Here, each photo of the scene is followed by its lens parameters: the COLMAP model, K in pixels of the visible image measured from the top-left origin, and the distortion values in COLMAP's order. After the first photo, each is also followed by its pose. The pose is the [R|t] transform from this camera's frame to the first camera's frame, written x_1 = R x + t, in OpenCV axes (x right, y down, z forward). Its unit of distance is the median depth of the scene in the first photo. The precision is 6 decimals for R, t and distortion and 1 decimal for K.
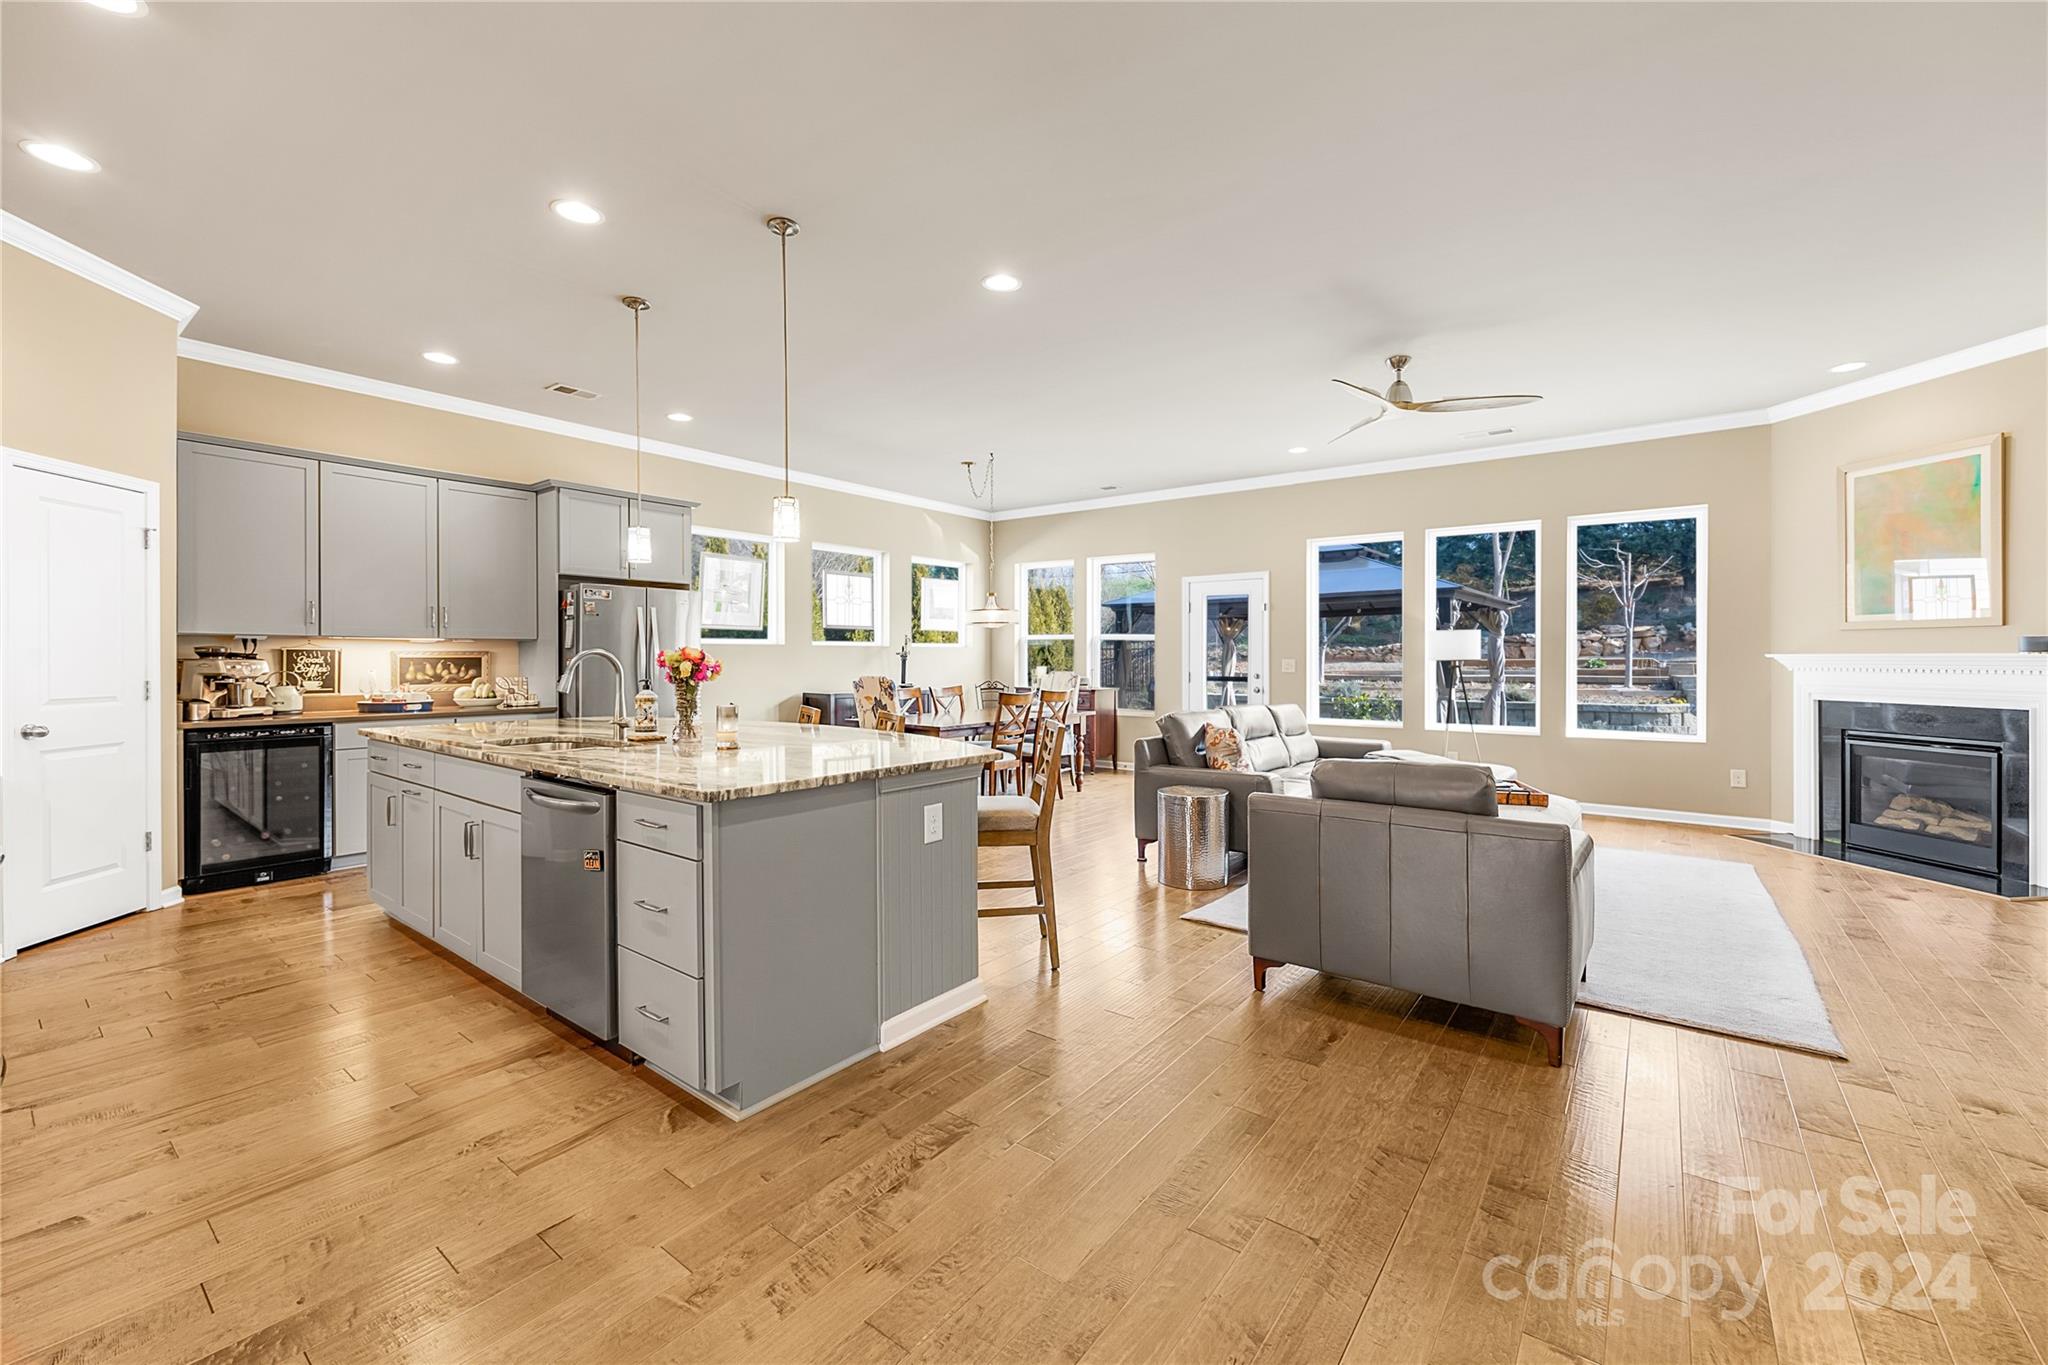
lens RADIAL K [[828.3, 0, 1021.7], [0, 828.3, 667.4], [0, 0, 1]] dist [0.000099, -0.000061]
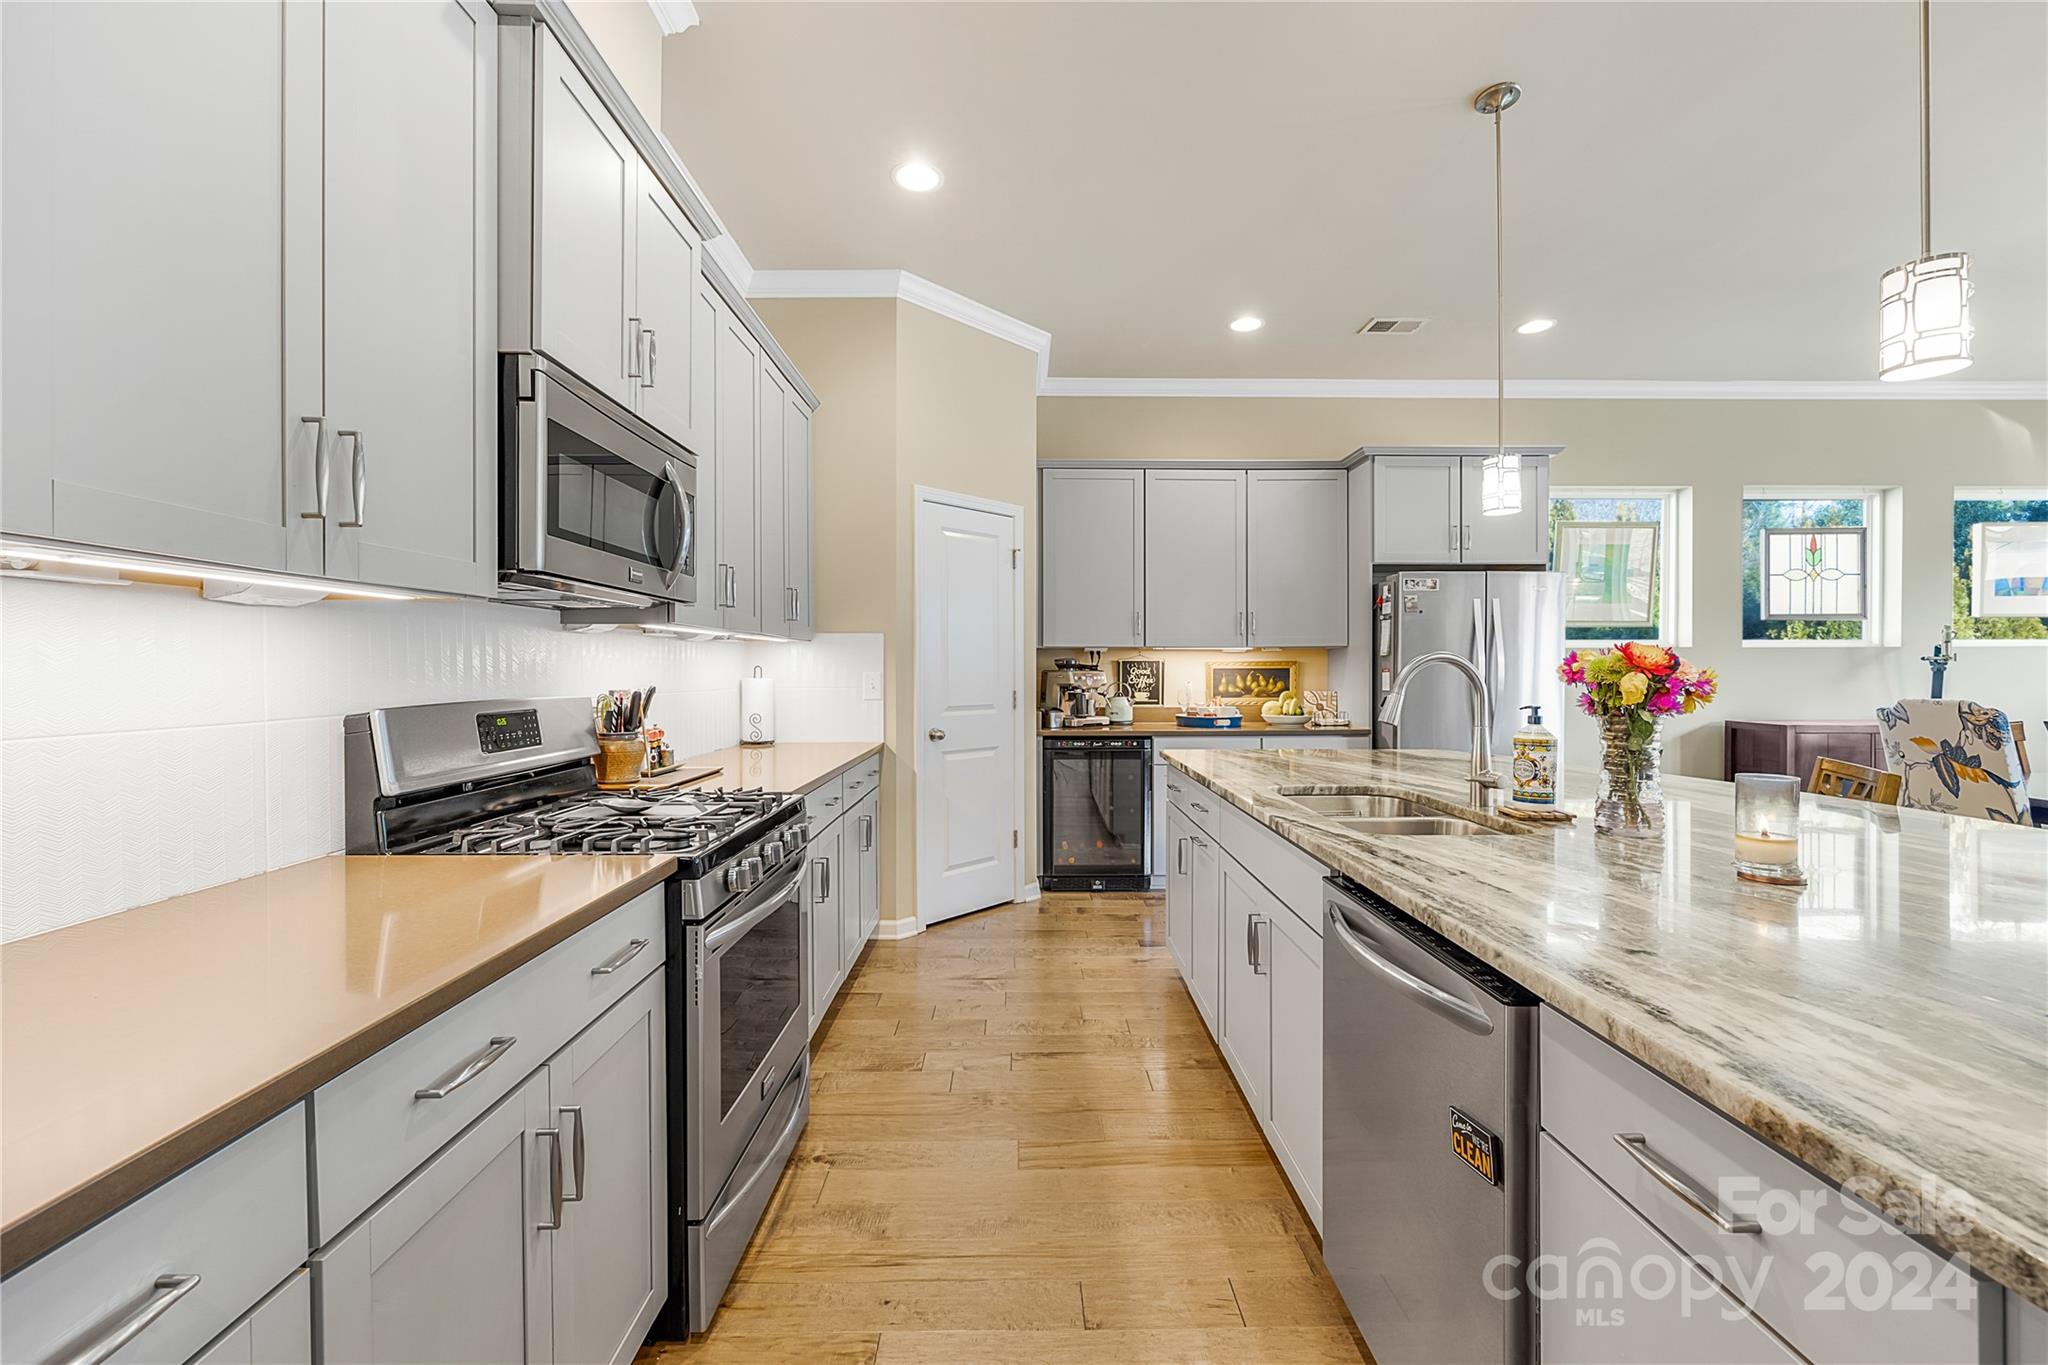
lens RADIAL K [[823.2, 0, 1032.3], [0, 823.2, 674.6], [0, 0, 1]] dist [-0.000442, -0.000009]
pose [[0.626316, 0.001213, -0.779568, -0.160335], [-0.004909, 0.999985, -0.002388, -0.001932], [0.779554, 0.005323, 0.626313, 0.271711]]
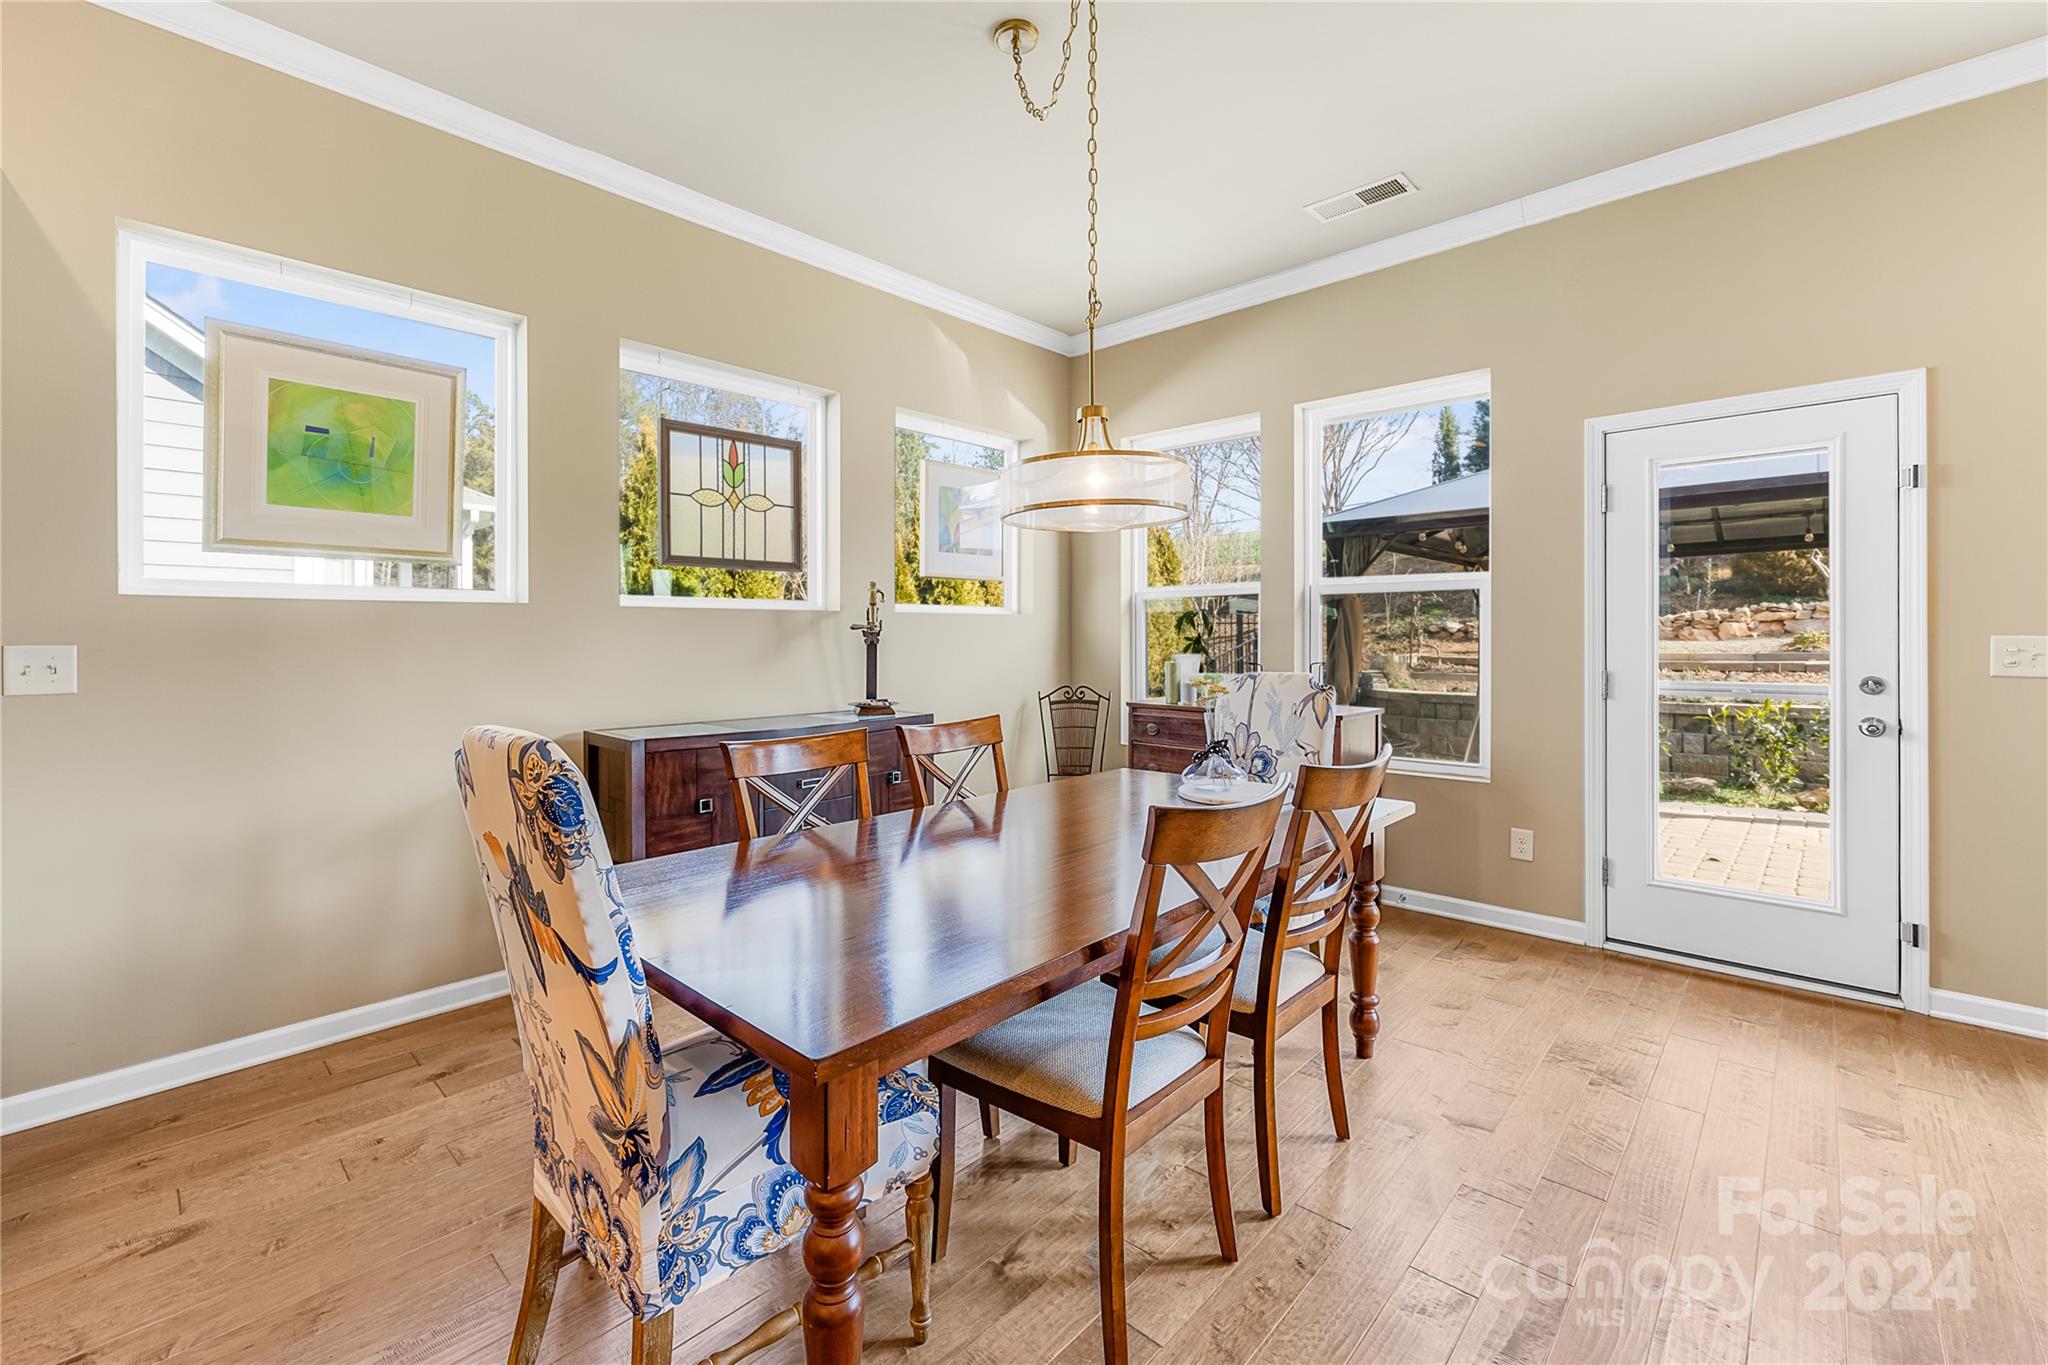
lens RADIAL K [[856.7, 0, 1006.4], [0, 856.7, 633.5], [0, 0, 1]] dist [-0.000592, -0.000117]
pose [[0.994973, -0.006340, -0.099938, -0.052158], [0.004709, 0.999852, -0.016552, -0.010363], [0.100028, 0.015998, 0.994856, 0.997150]]
